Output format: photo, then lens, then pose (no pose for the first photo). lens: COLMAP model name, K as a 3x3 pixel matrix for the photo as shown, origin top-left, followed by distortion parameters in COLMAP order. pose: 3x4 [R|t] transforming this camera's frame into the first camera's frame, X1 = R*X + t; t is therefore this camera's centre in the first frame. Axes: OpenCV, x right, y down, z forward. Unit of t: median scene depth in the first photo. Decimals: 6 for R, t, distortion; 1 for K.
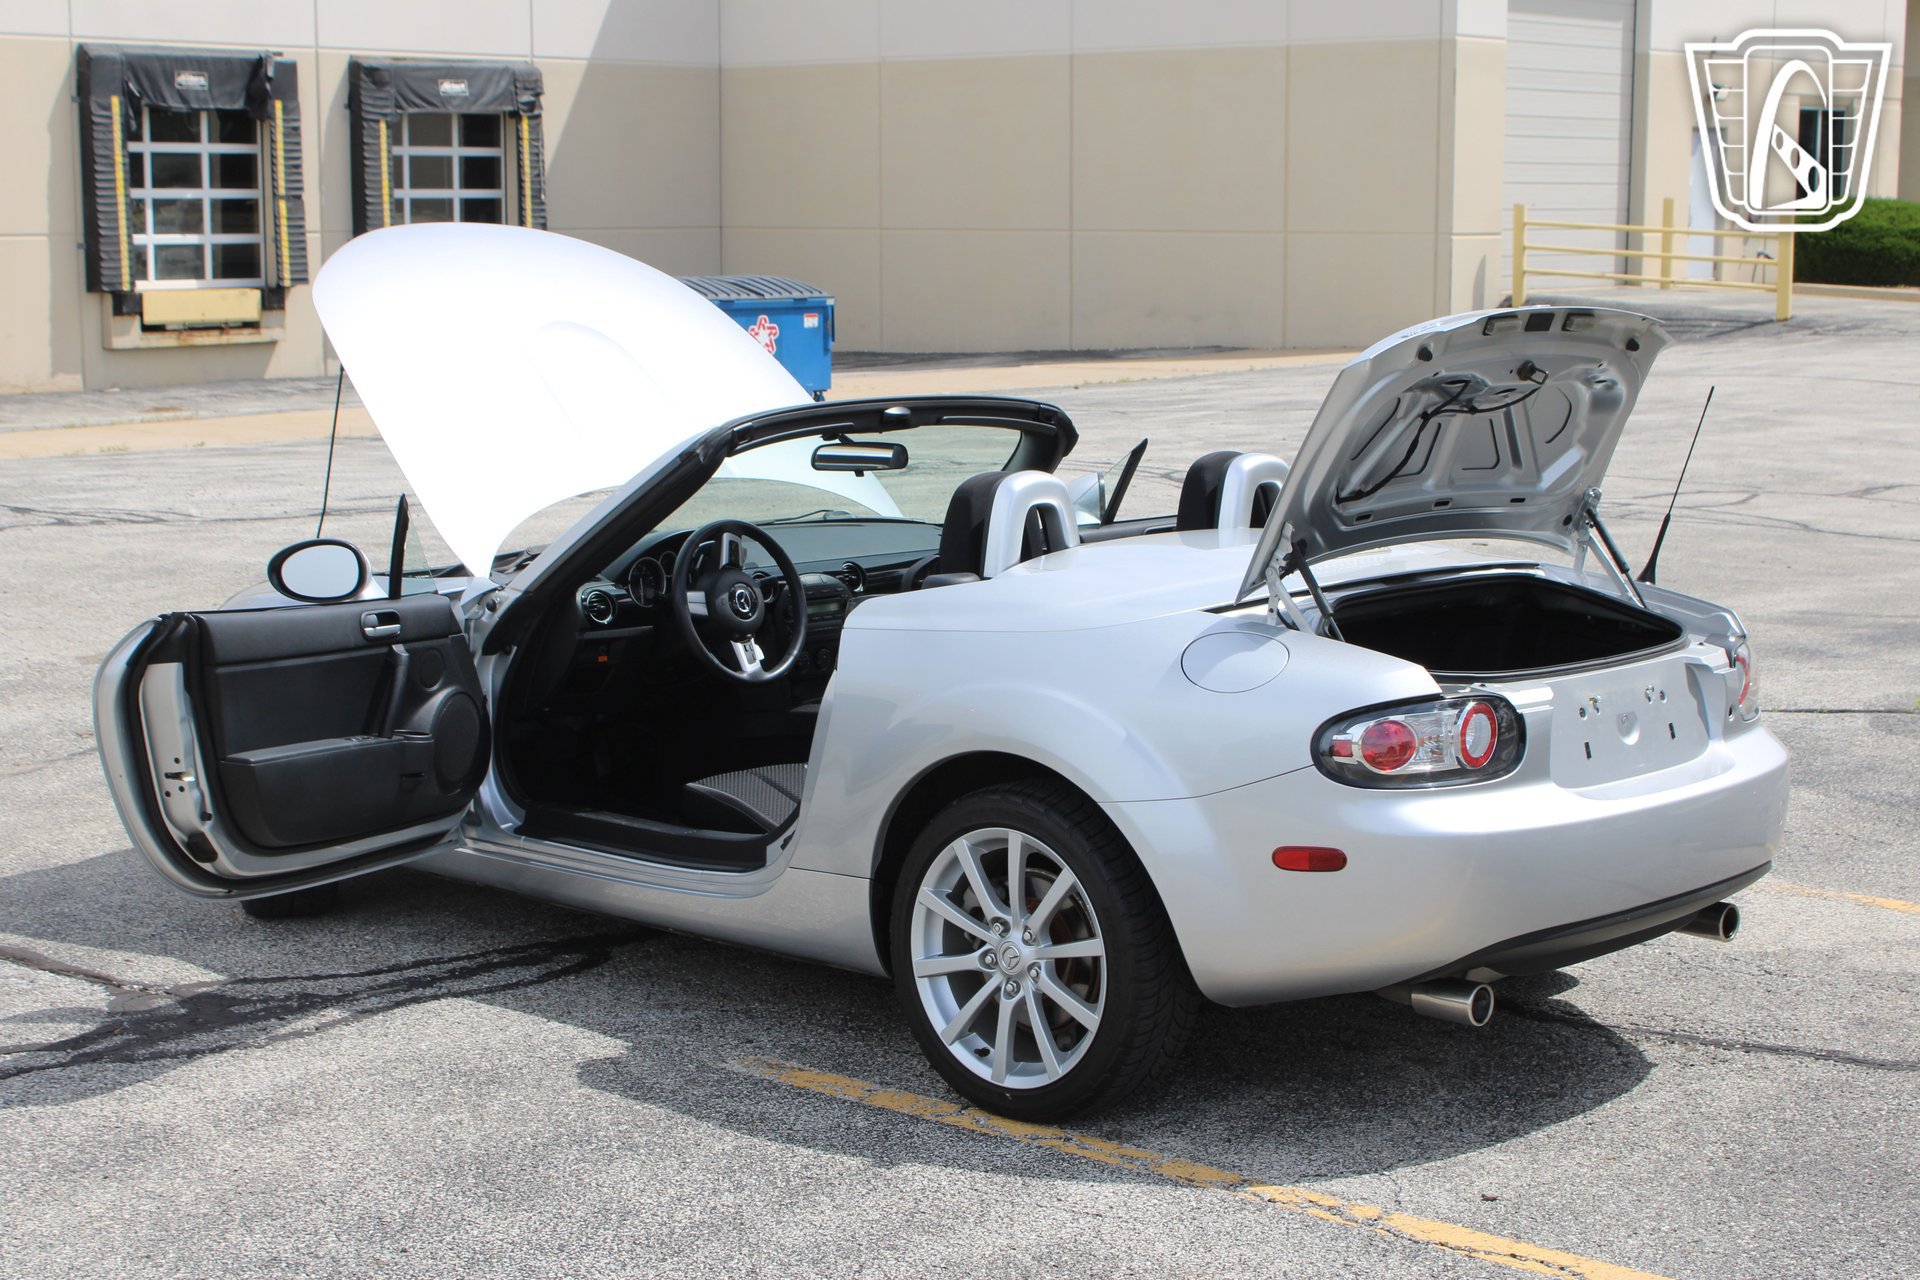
lens RADIAL K [[2864.6, 0, 963.6], [0, 2864.6, 594.7], [0, 0, 1]] dist [0.015555, 0.045940]
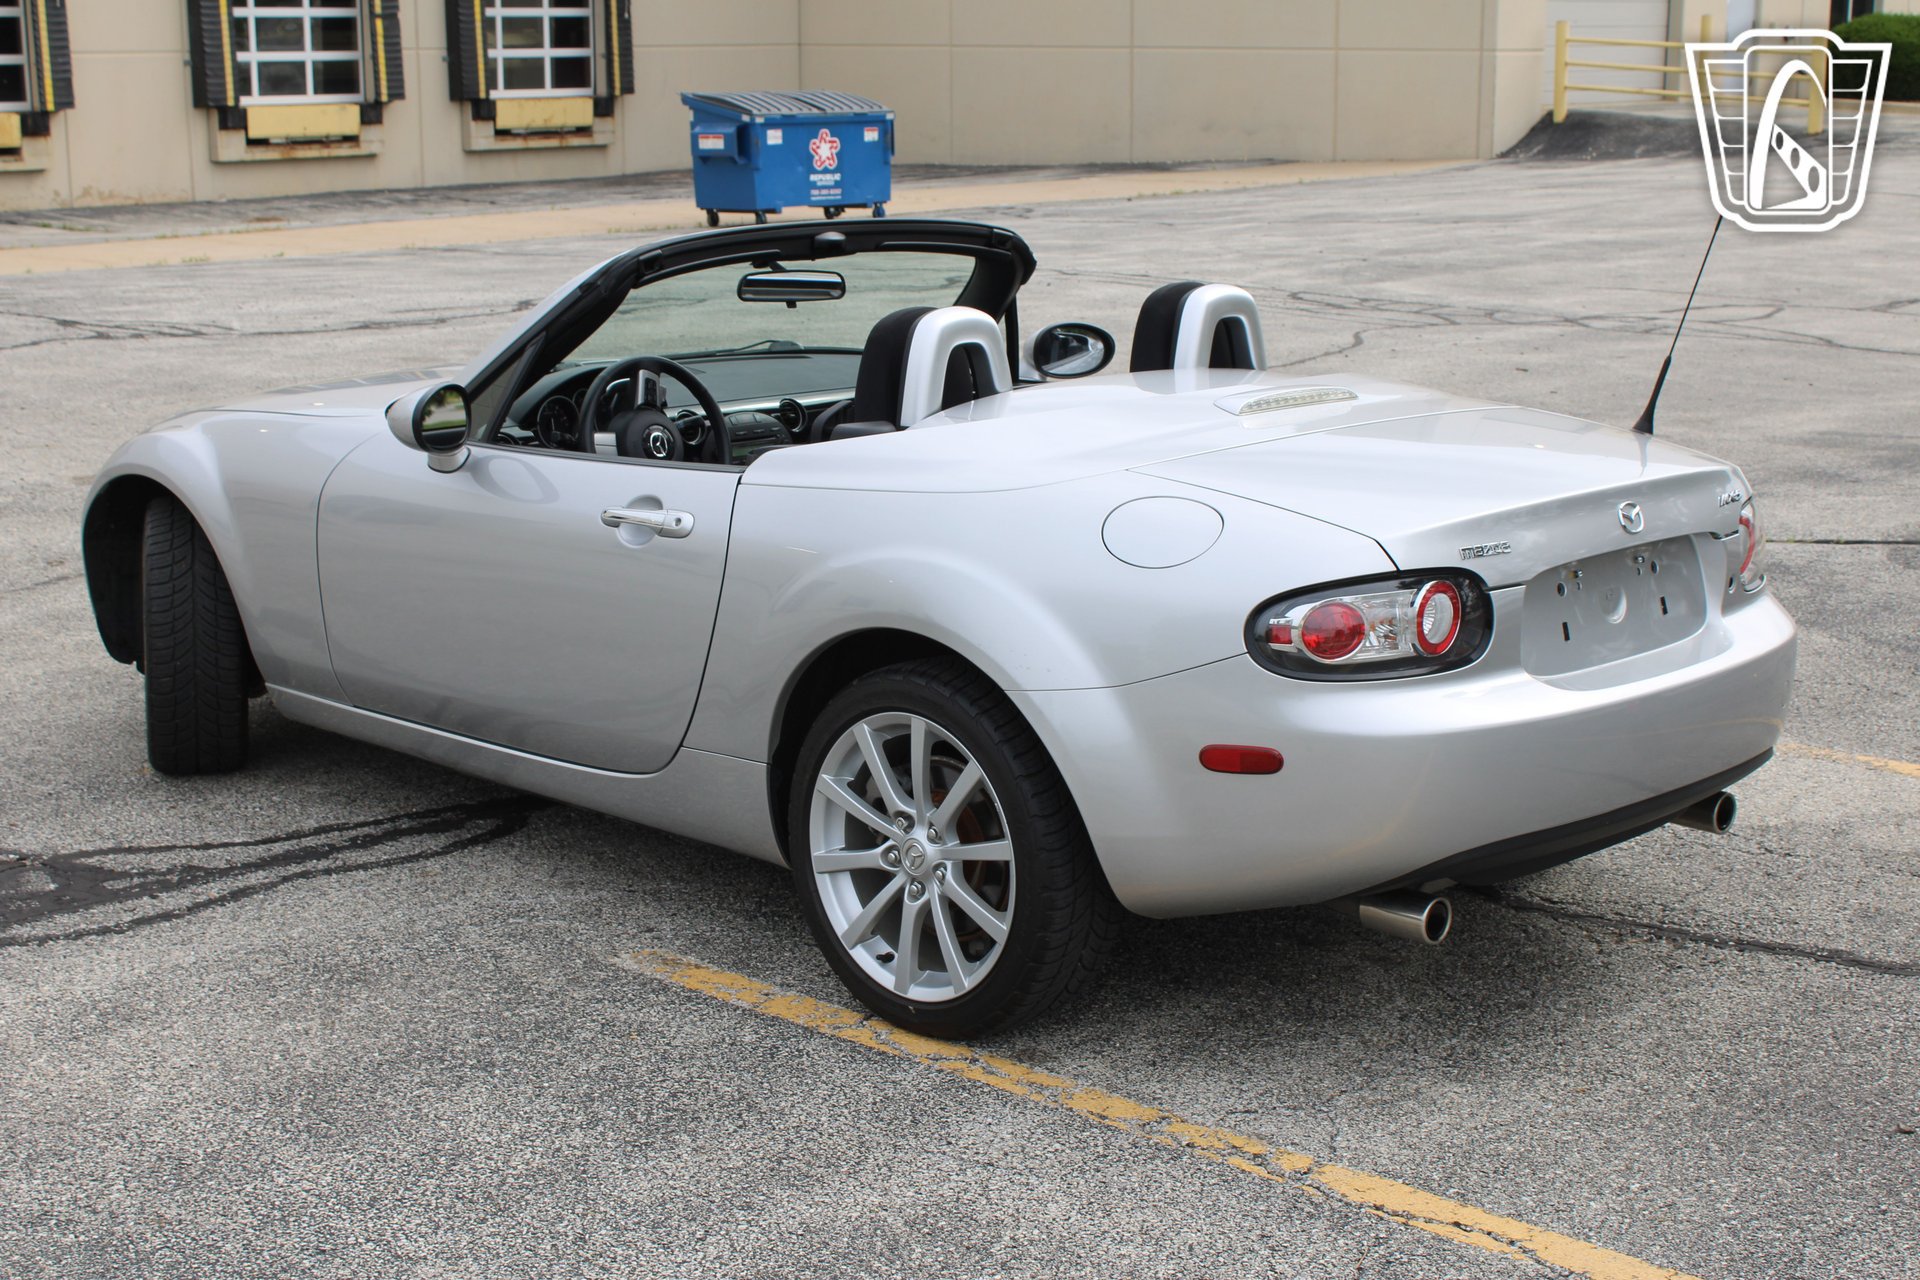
lens RADIAL K [[2691.6, 0, 959.7], [0, 2691.6, 615.8], [0, 0, 1]] dist [-0.016876, 0.050644]
pose [[0.999644, 0.004999, -0.026201, 0.044036], [-0.002842, 0.996649, 0.081746, -0.014434], [0.026522, -0.081643, 0.996309, 0.142876]]
